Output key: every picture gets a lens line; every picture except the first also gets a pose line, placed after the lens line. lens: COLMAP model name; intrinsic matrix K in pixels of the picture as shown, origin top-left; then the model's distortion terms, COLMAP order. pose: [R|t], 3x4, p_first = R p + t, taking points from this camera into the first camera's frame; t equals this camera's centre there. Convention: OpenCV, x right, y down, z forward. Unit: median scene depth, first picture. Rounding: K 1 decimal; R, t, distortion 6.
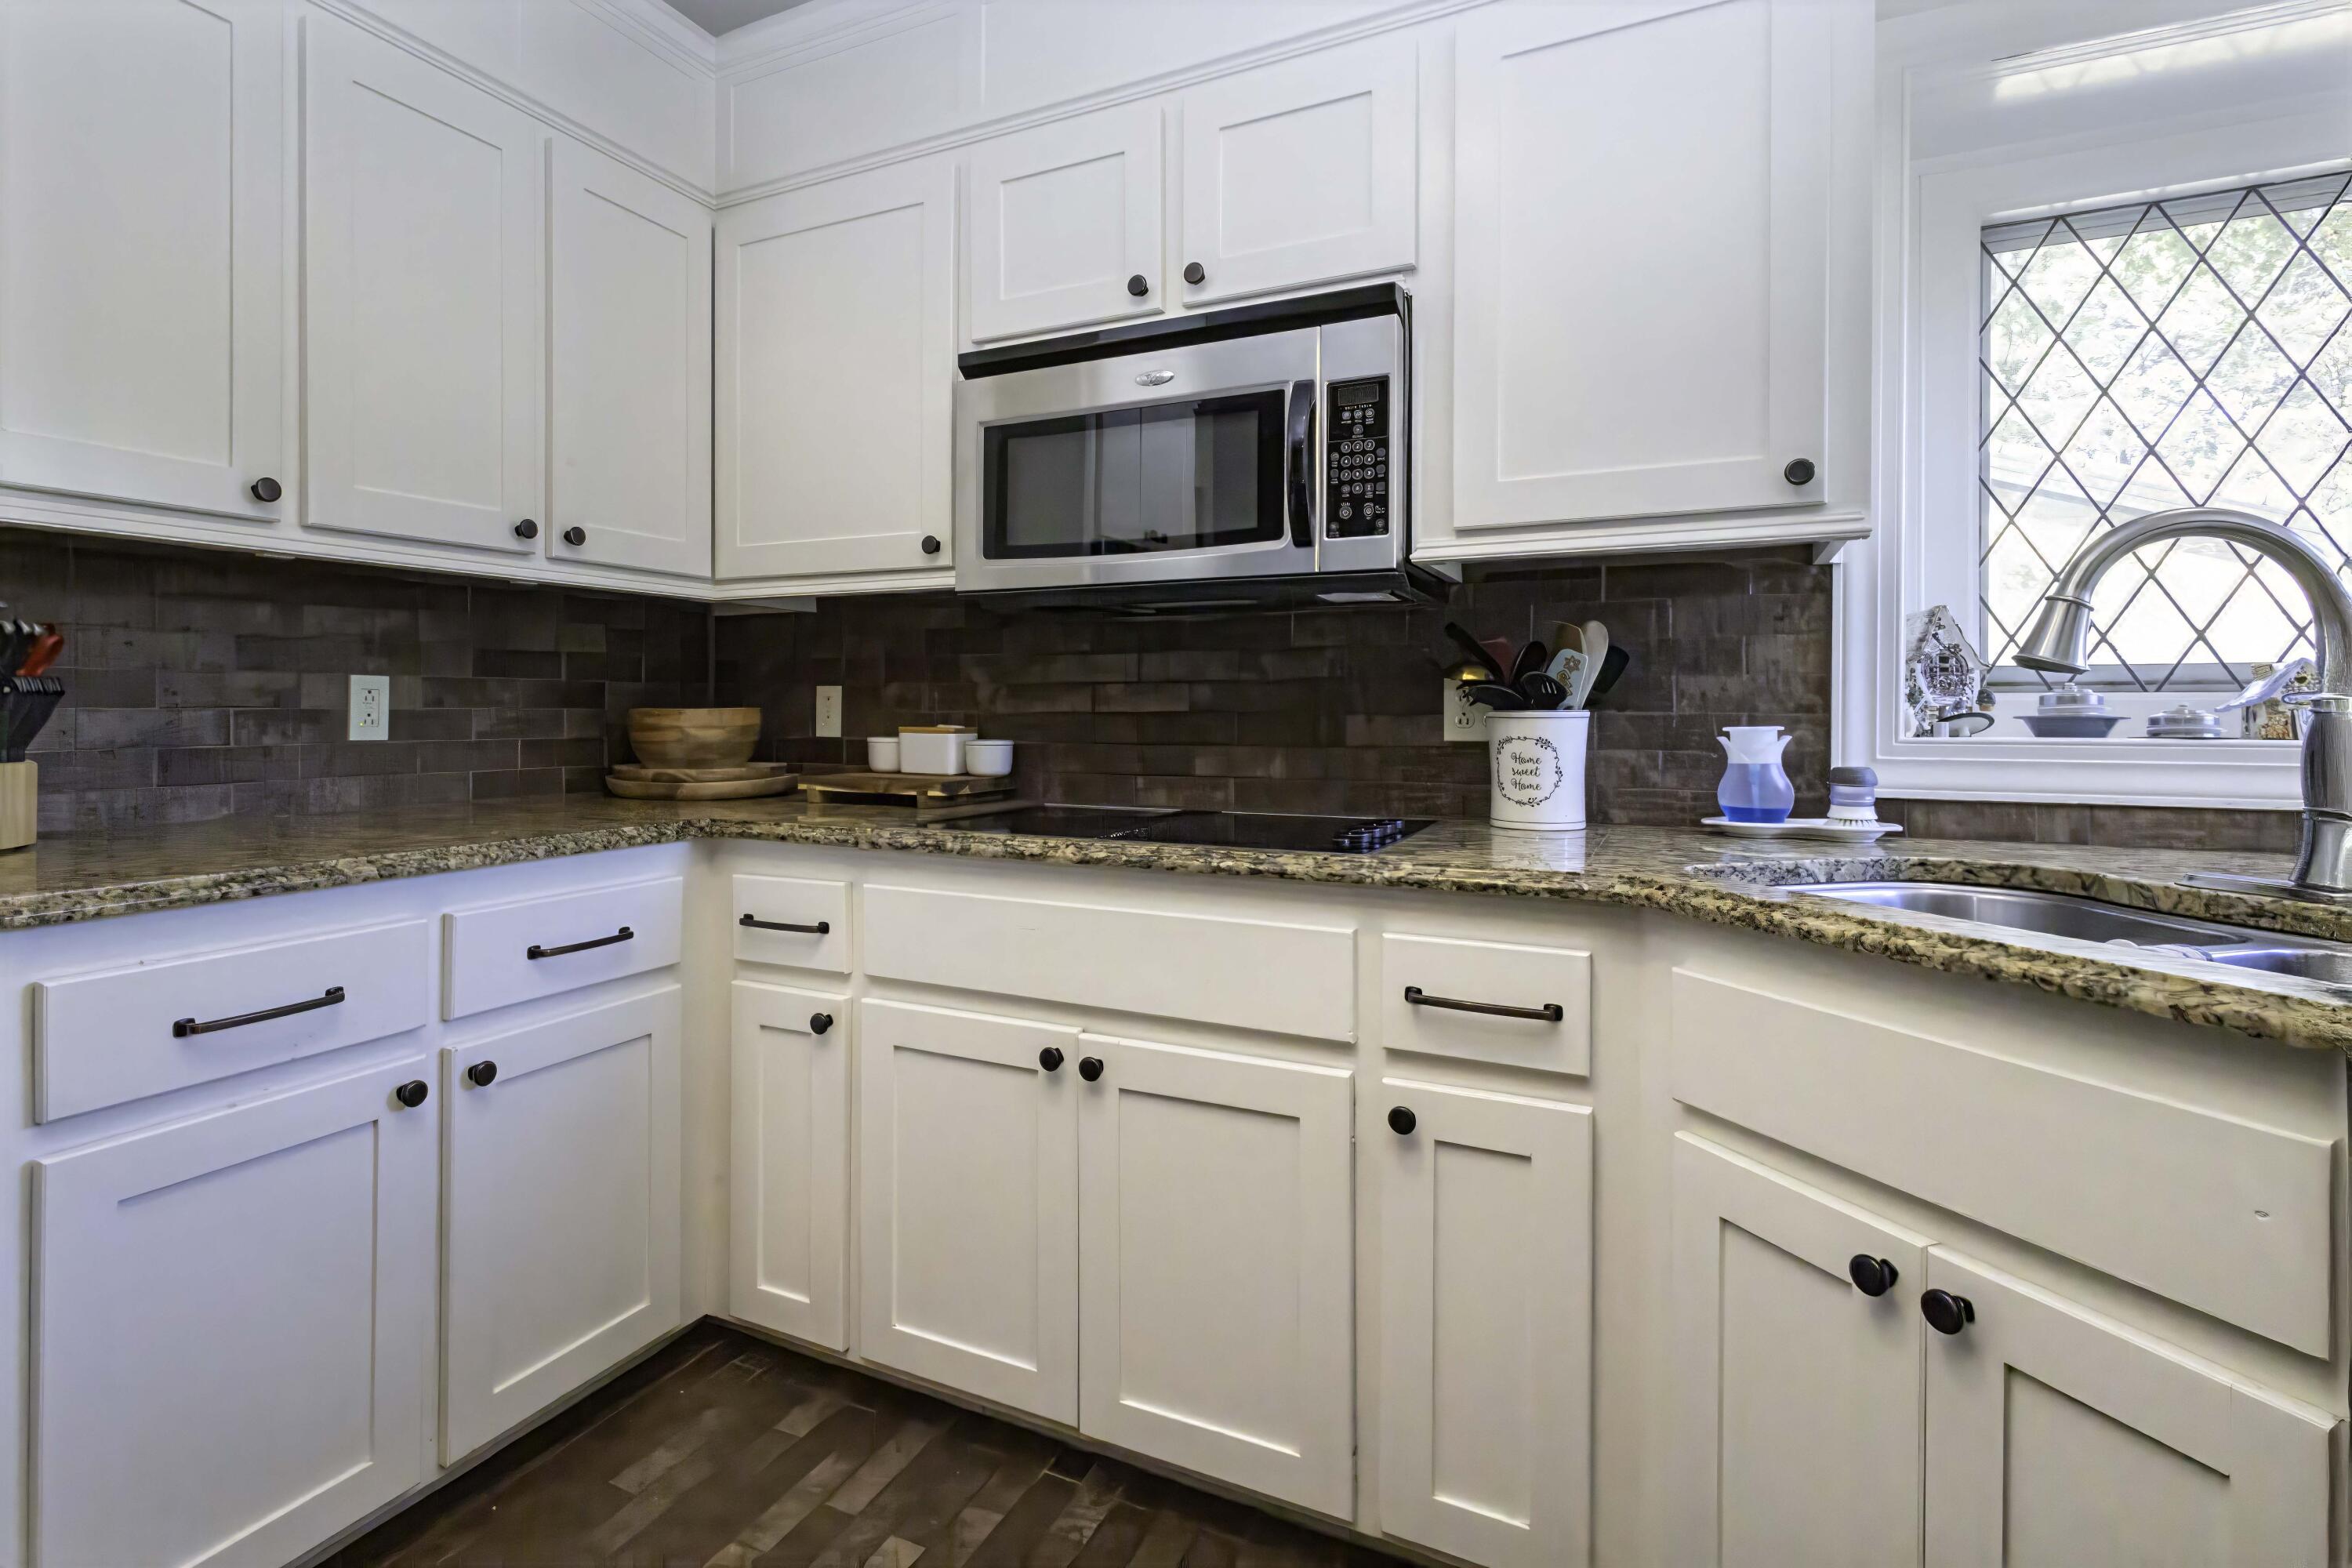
lens RADIAL K [[1175.8, 0, 1057.6], [0, 1175.8, 716.7], [0, 0, 1]] dist [0.011109, -0.000075]
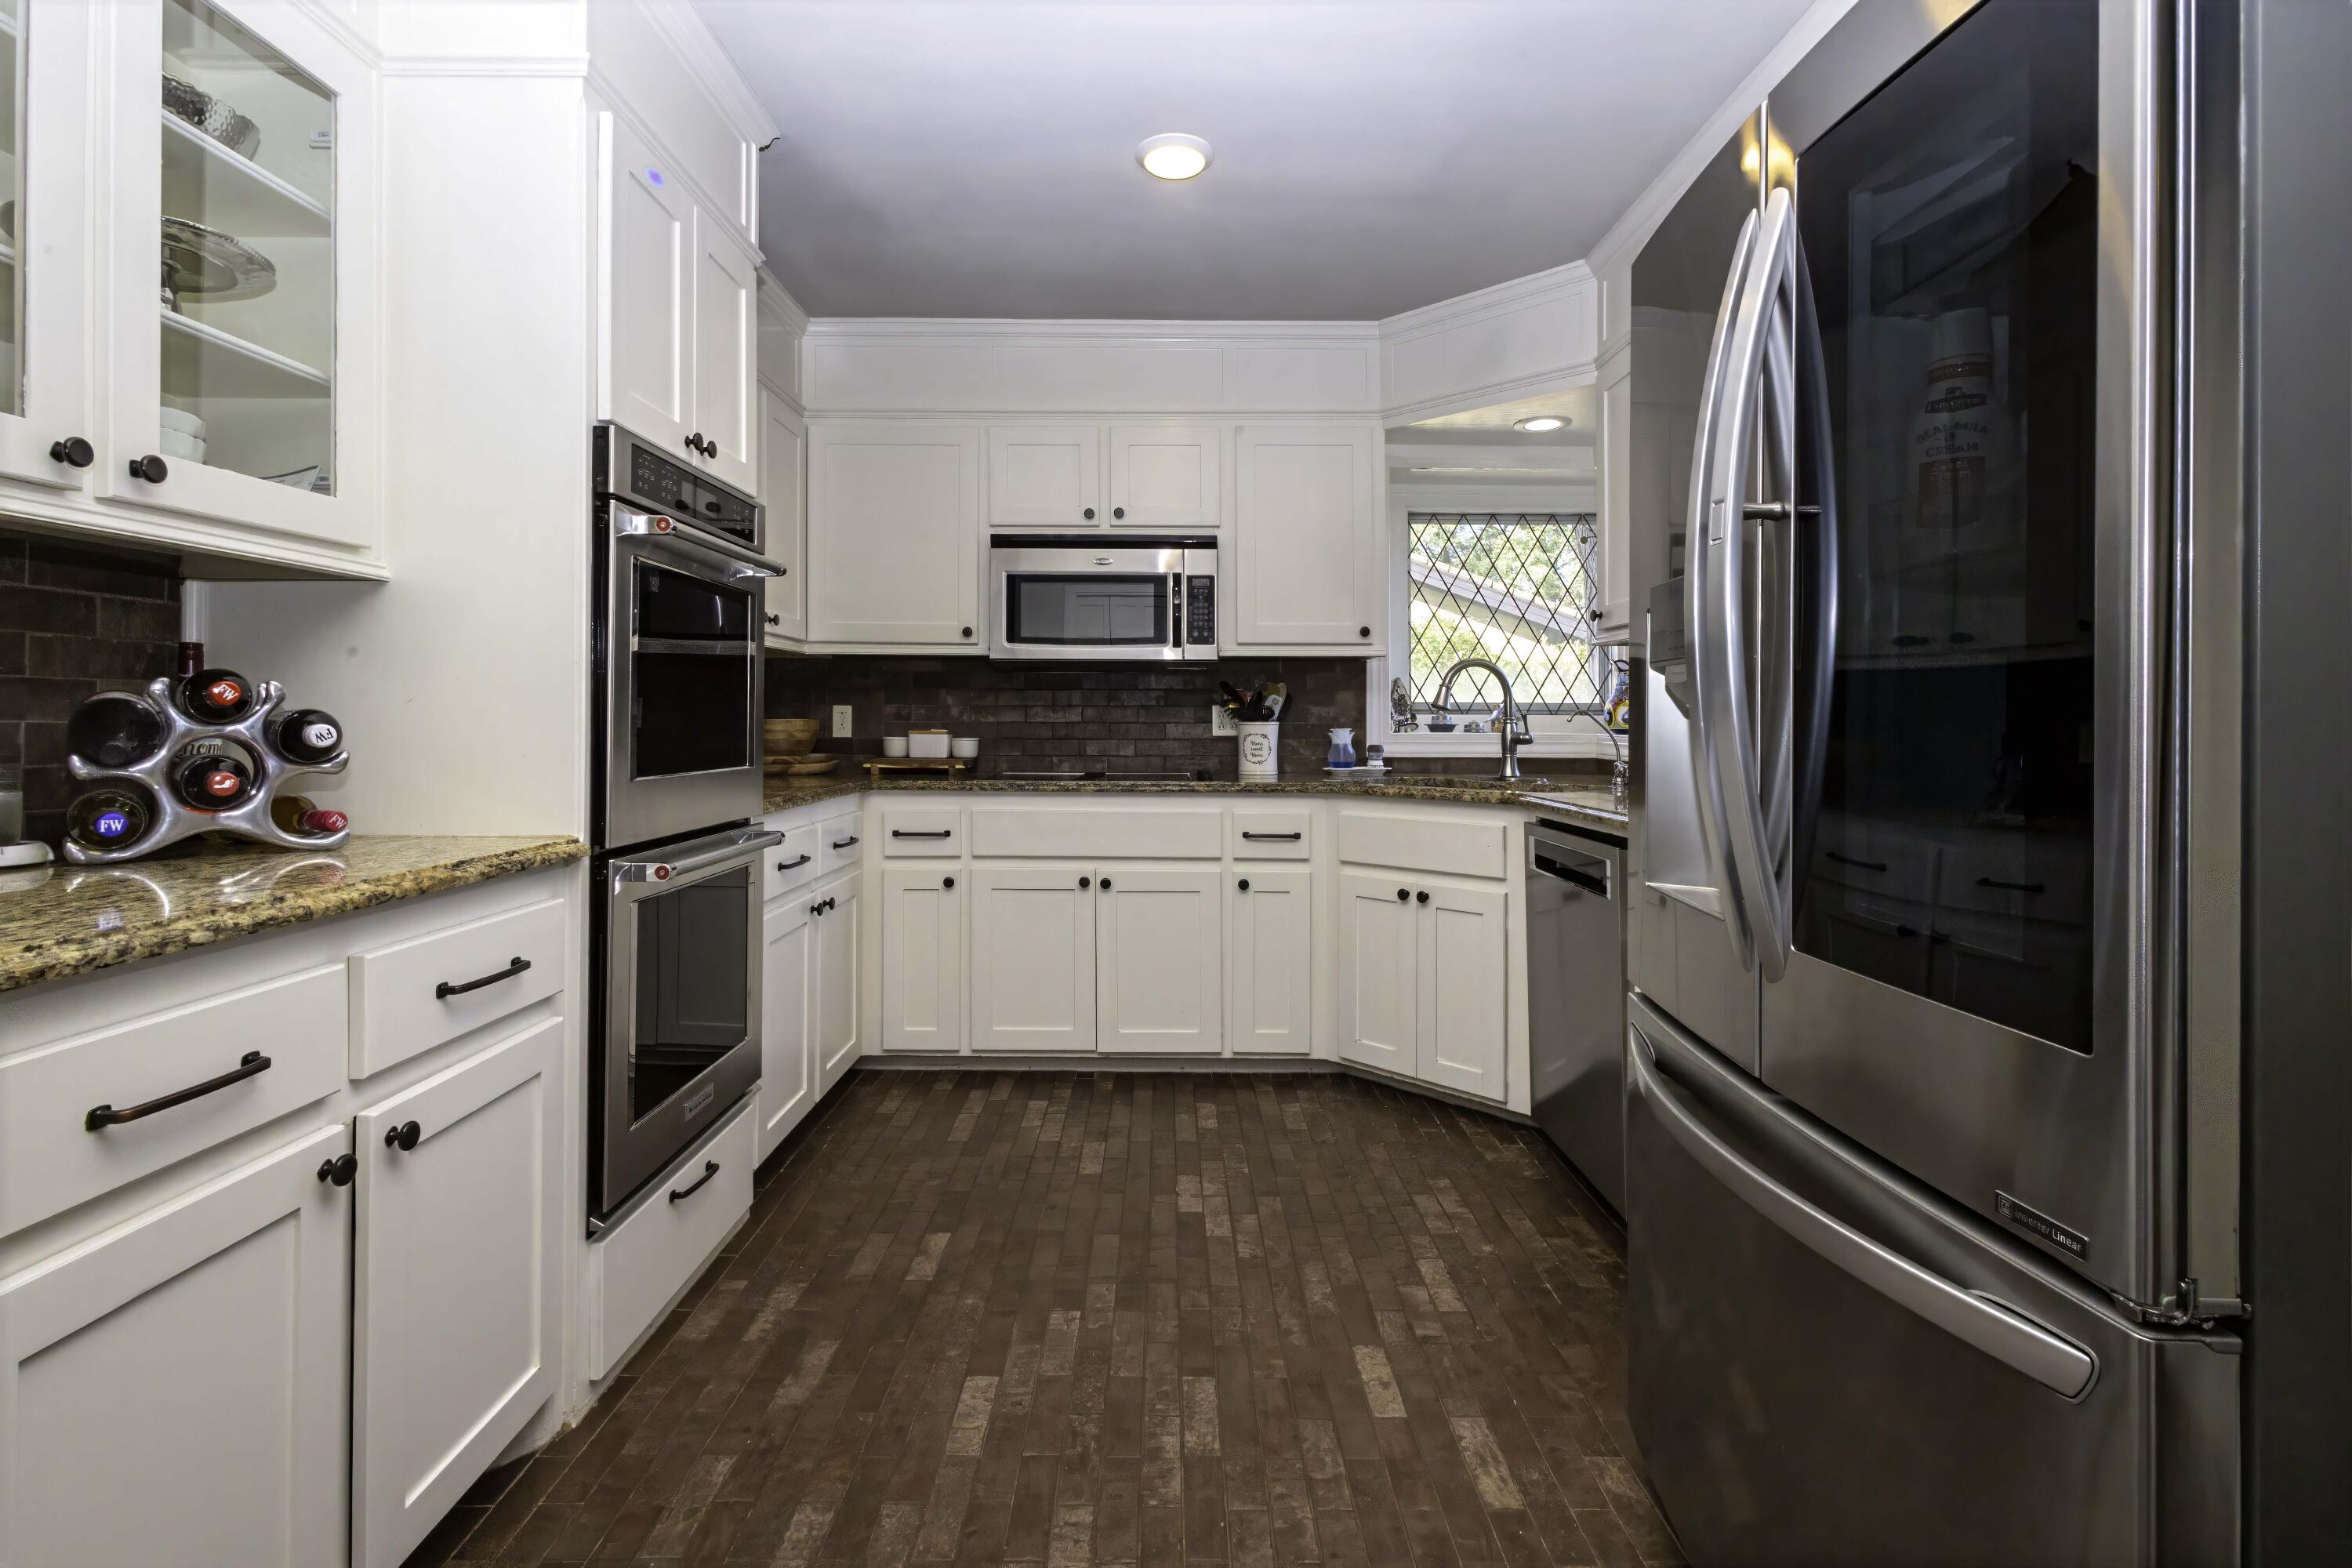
lens RADIAL K [[1141.8, 0, 1144.7], [0, 1141.8, 702.0], [0, 0, 1]] dist [0.013131, 0.000731]
pose [[0.888520, 0.007964, 0.458768, -0.793307], [0.000312, 0.999839, -0.017961, -0.003507], [-0.458837, 0.016102, 0.888375, -0.841377]]
